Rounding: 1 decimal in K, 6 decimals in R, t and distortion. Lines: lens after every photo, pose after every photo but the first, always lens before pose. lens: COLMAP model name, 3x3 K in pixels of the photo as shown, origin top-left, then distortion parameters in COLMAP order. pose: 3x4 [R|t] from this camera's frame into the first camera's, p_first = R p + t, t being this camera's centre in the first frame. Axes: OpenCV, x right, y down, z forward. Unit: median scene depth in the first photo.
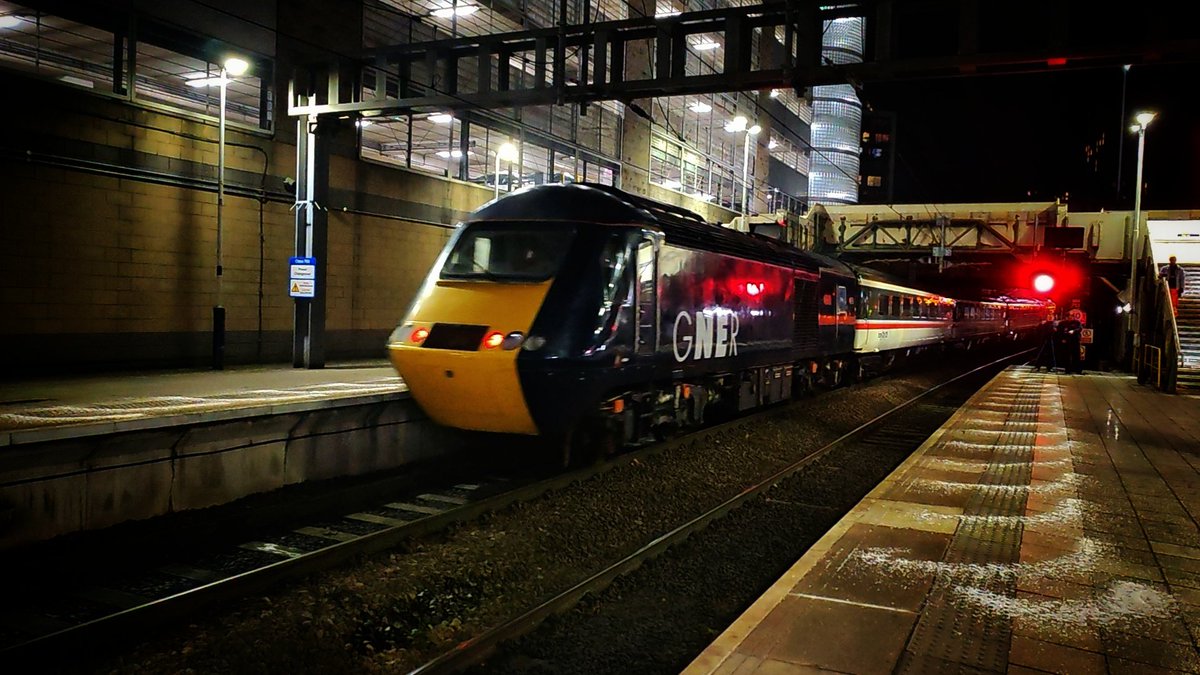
lens RADIAL K [[959.1, 0, 600.0], [0, 959.1, 337.5], [0, 0, 1]] dist [-0.000237, -0.000138]
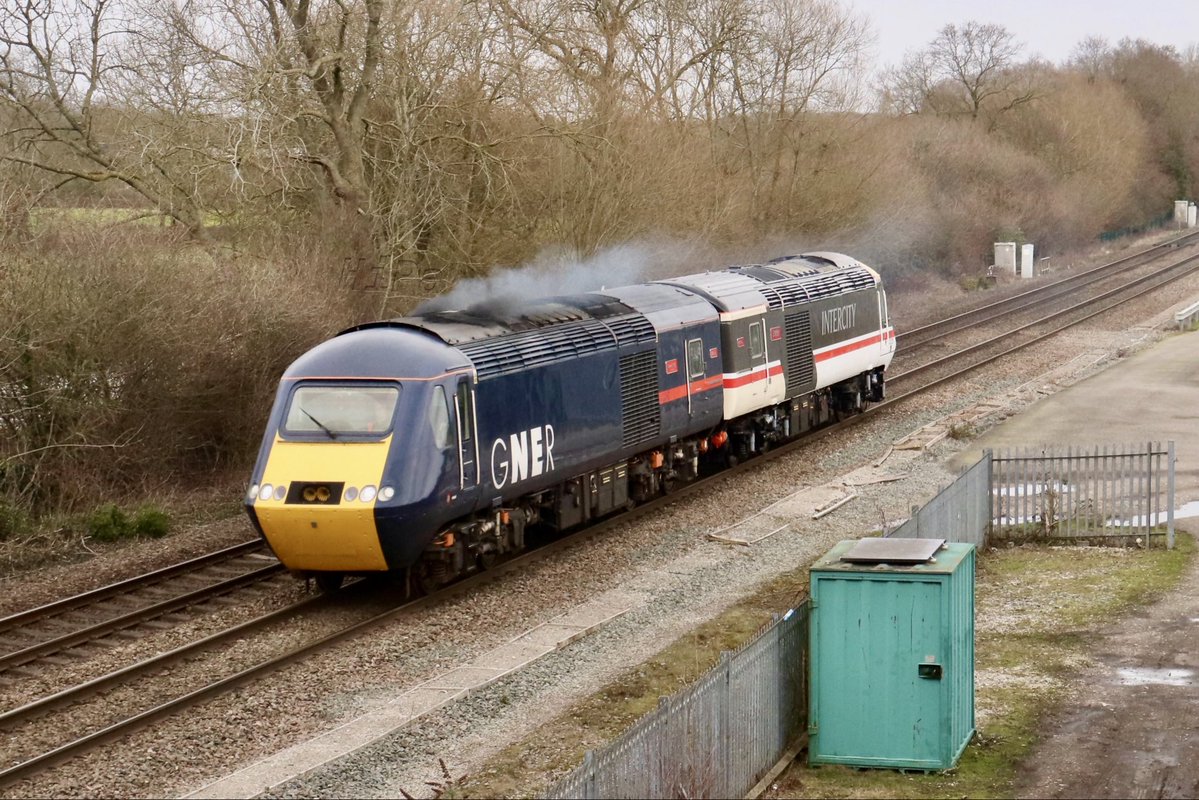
lens RADIAL K [[2412.6, 0, 599.5], [0, 2412.6, 400.0], [0, 0, 1]] dist [0.001457, 0.037168]
pose [[0.985390, -0.069878, 0.155321, -0.187643], [0.064984, 0.997223, 0.036373, -0.144527], [-0.157431, -0.025748, 0.987194, -1.428063]]
